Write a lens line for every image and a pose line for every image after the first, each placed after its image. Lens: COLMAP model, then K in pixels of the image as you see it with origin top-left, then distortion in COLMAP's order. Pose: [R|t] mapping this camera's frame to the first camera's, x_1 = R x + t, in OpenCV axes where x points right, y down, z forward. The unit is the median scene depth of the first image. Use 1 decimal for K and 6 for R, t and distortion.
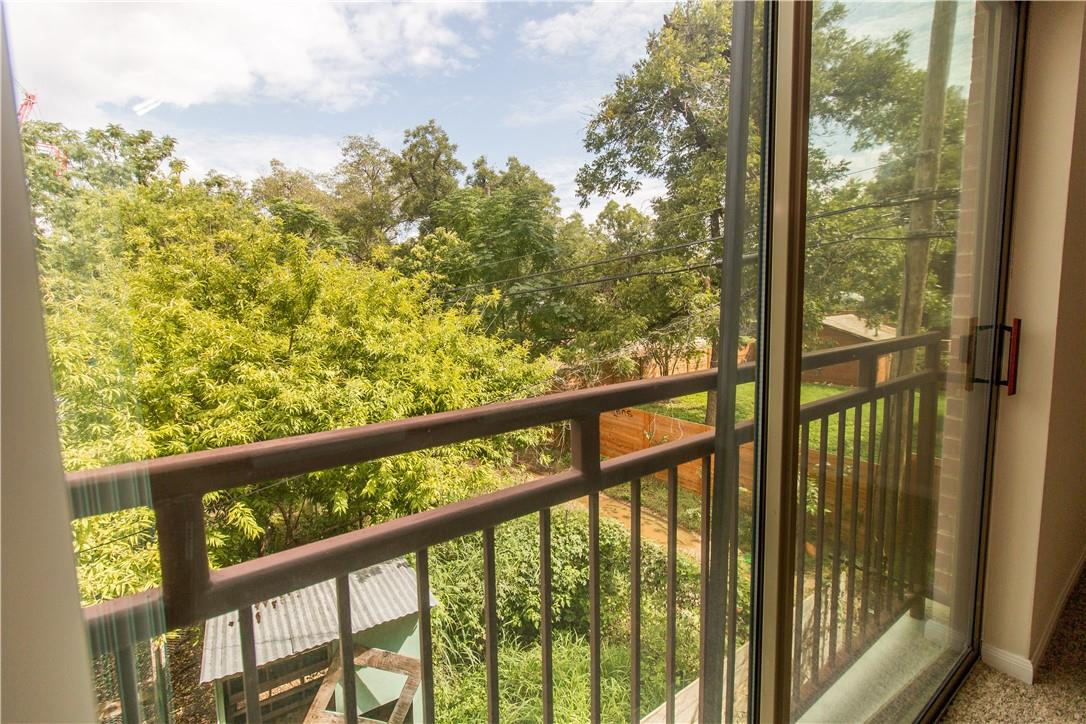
lens RADIAL K [[499.8, 0, 539.8], [0, 499.8, 351.7], [0, 0, 1]] dist [0.002469, 0.000550]
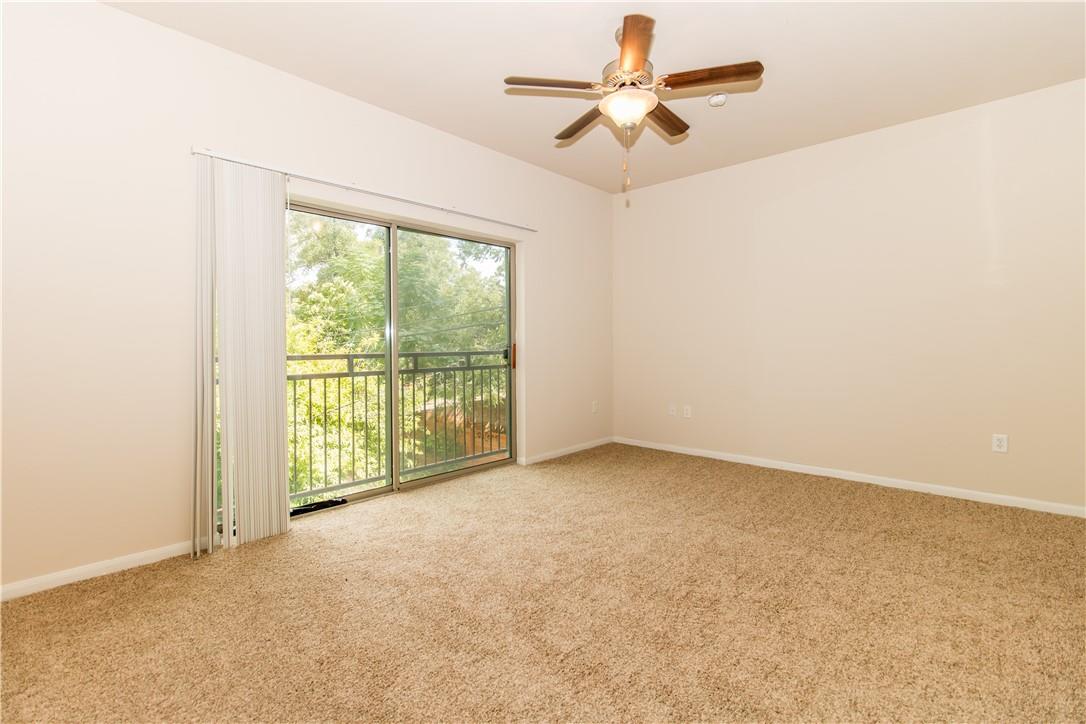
lens RADIAL K [[499.8, 0, 539.8], [0, 499.8, 351.7], [0, 0, 1]] dist [0.002469, 0.000550]
pose [[0.982517, 0.012593, 0.185747, 0.047803], [0.005024, 0.995553, -0.094071, 0.025908], [-0.186105, 0.093359, 0.978084, -0.193312]]
